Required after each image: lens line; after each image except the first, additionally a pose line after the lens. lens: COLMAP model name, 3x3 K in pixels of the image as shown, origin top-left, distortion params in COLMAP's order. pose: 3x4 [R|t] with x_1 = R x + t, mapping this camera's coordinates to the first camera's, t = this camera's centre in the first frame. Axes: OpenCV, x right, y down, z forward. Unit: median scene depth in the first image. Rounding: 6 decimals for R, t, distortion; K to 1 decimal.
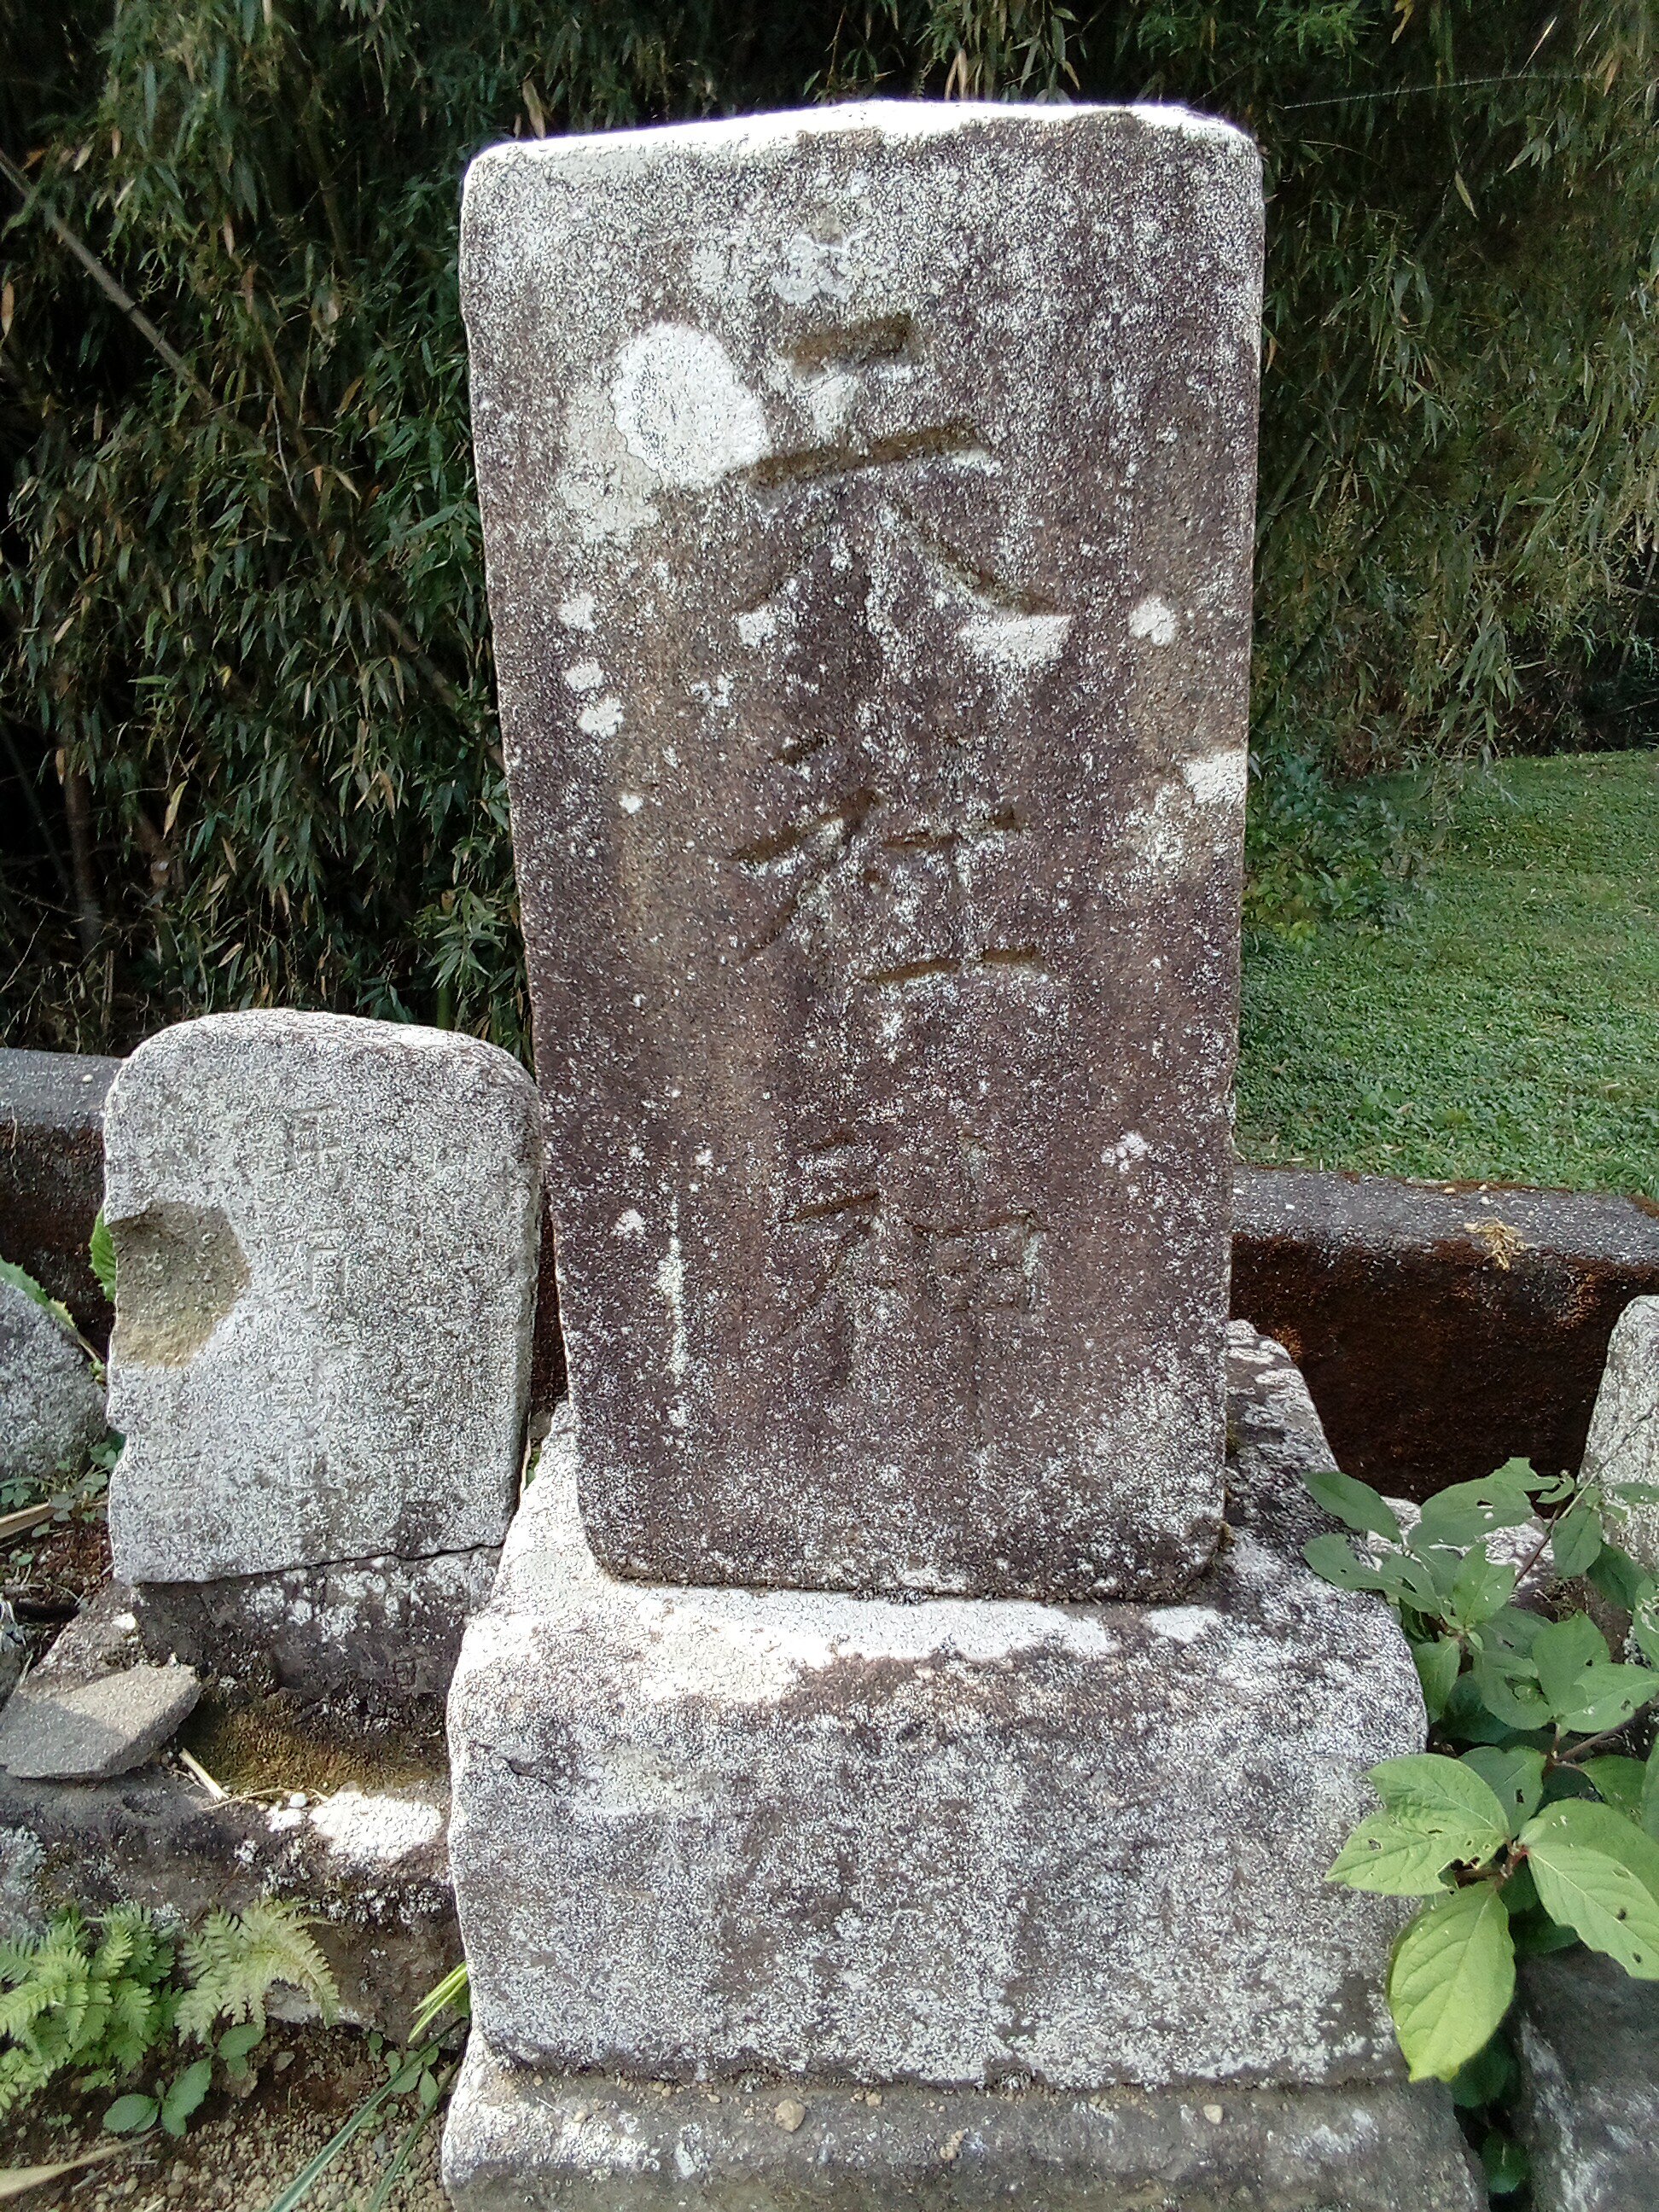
lens RADIAL K [[1863.1, 0, 825.1], [0, 1863.1, 1102.4], [0, 0, 1]] dist [0.052987, -0.076532]
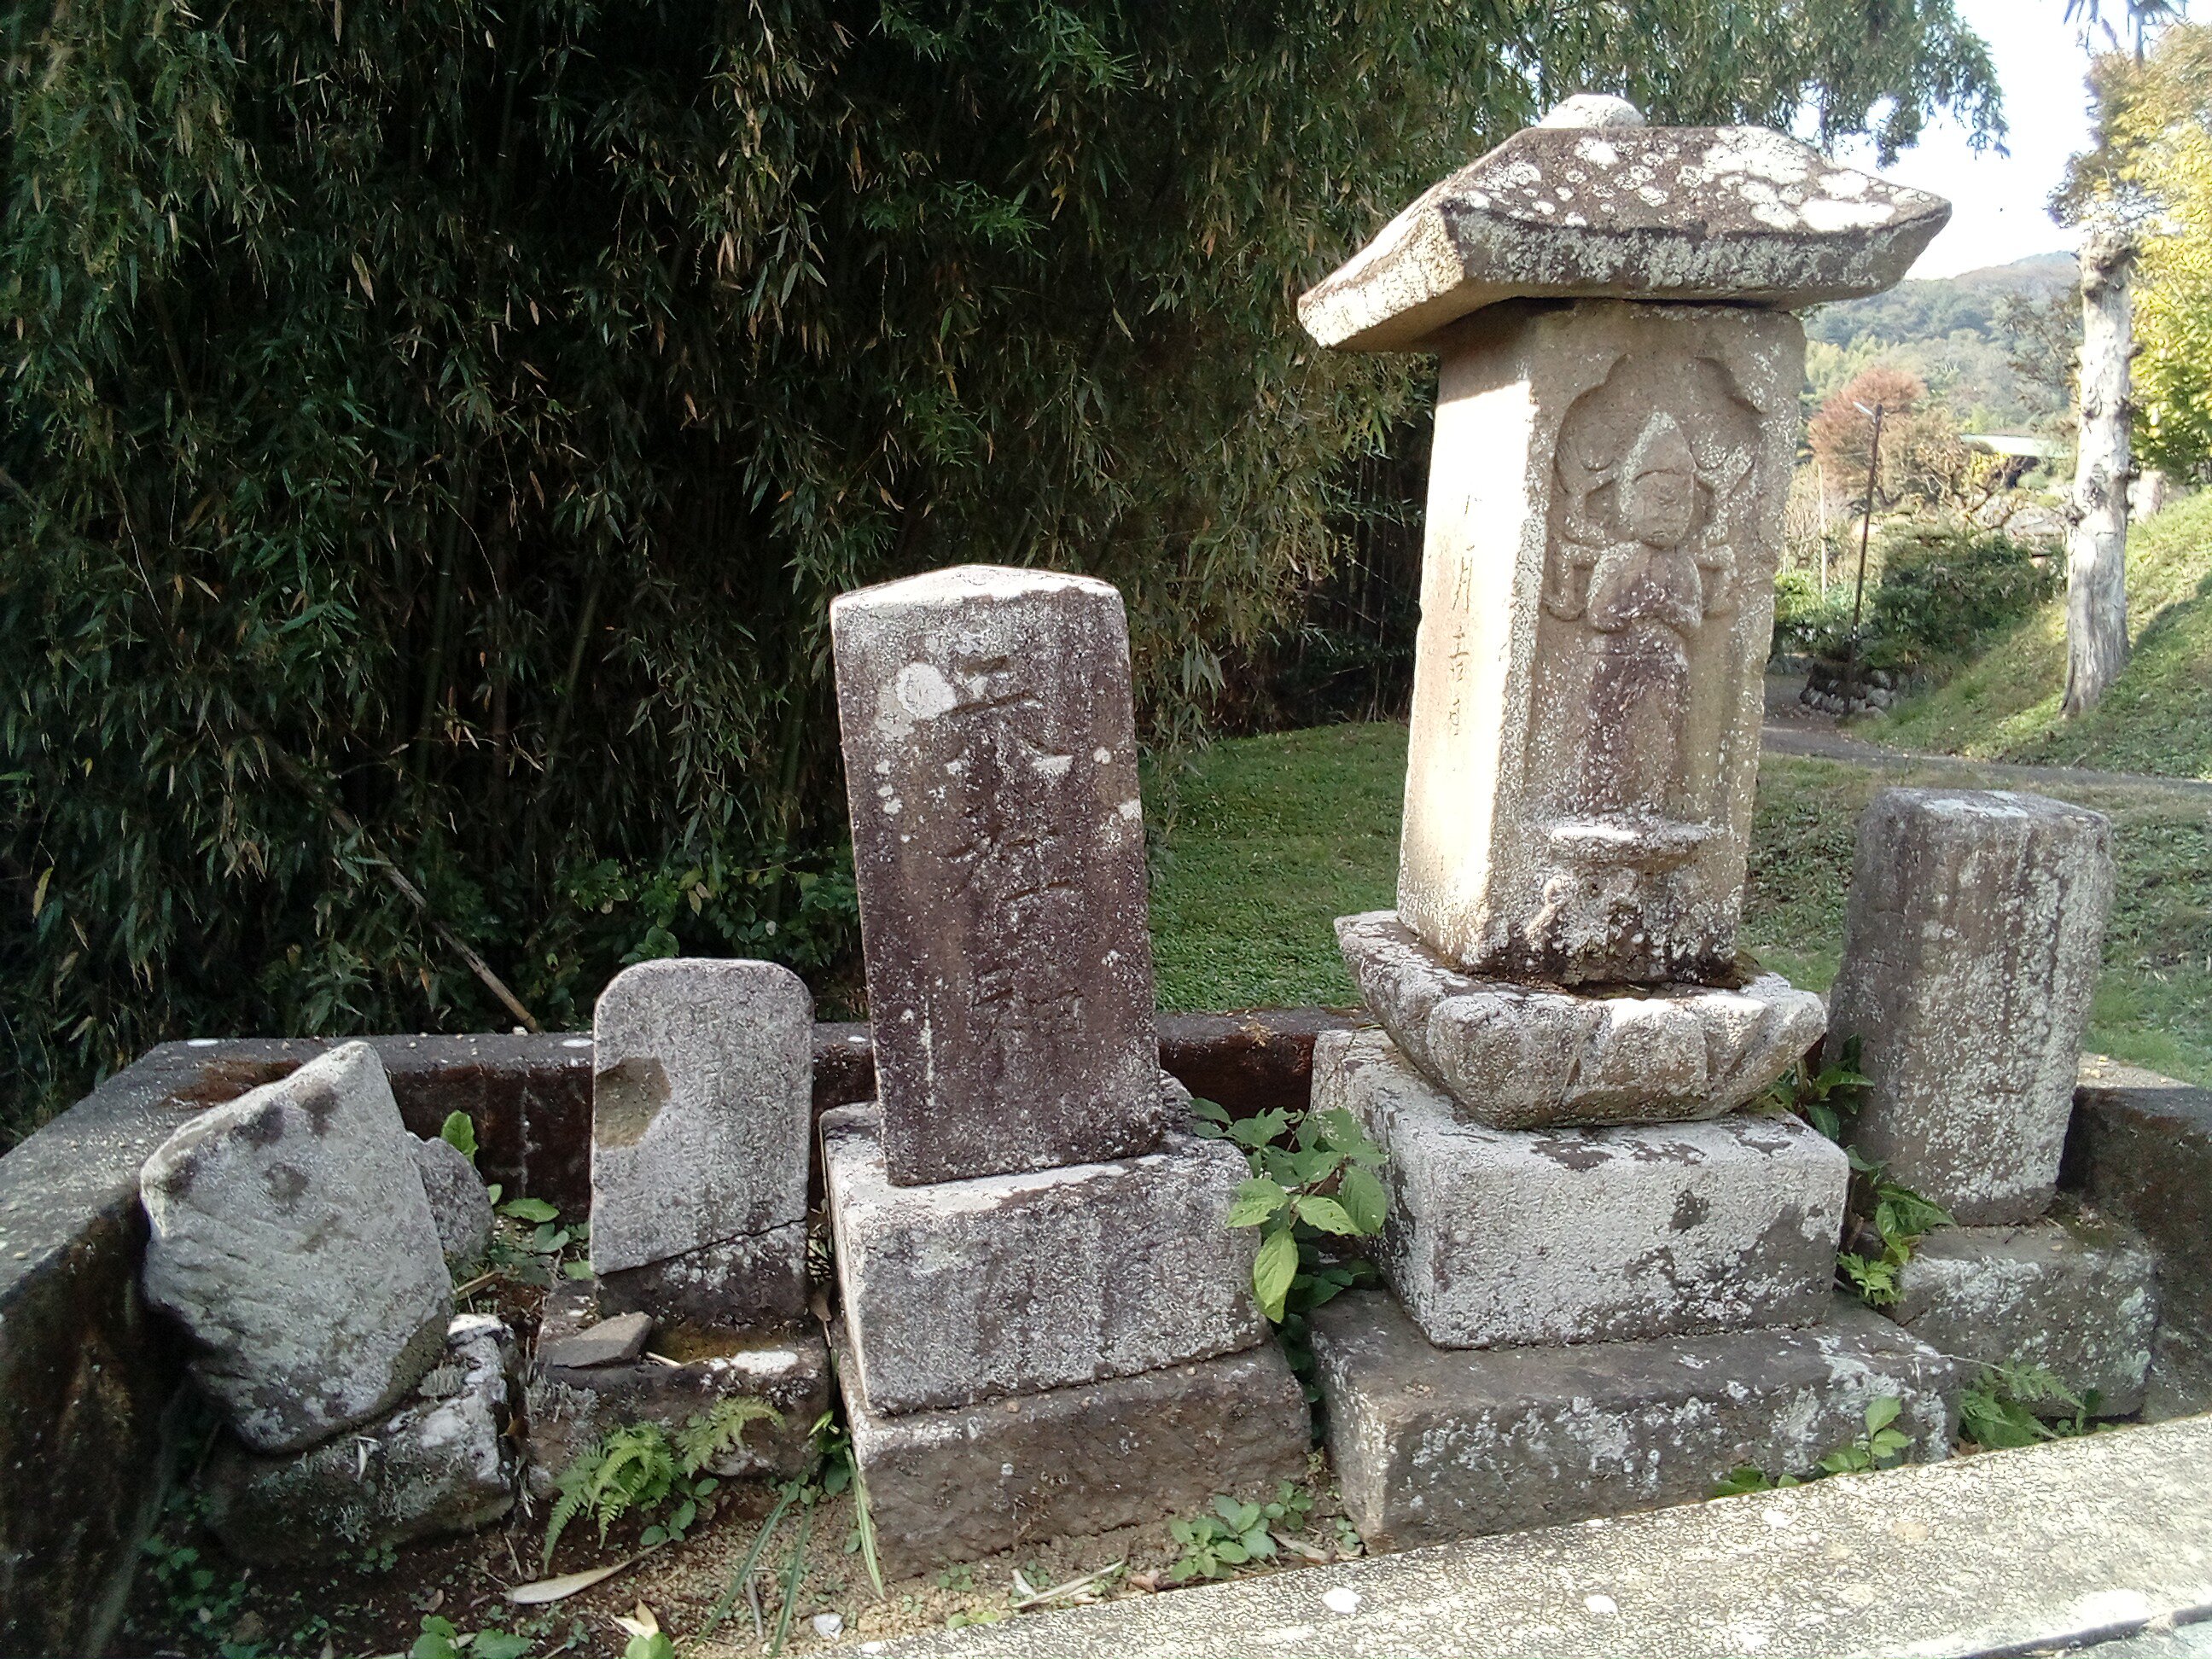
lens RADIAL K [[1863.1, 0, 1107.5], [0, 1863.1, 796.5], [0, 0, 1]] dist [0.052987, -0.076532]
pose [[0.956769, -0.082229, 0.278984, -0.479826], [0.127216, 0.980896, -0.147170, 0.166312], [-0.261553, 0.176299, 0.948951, -1.296178]]
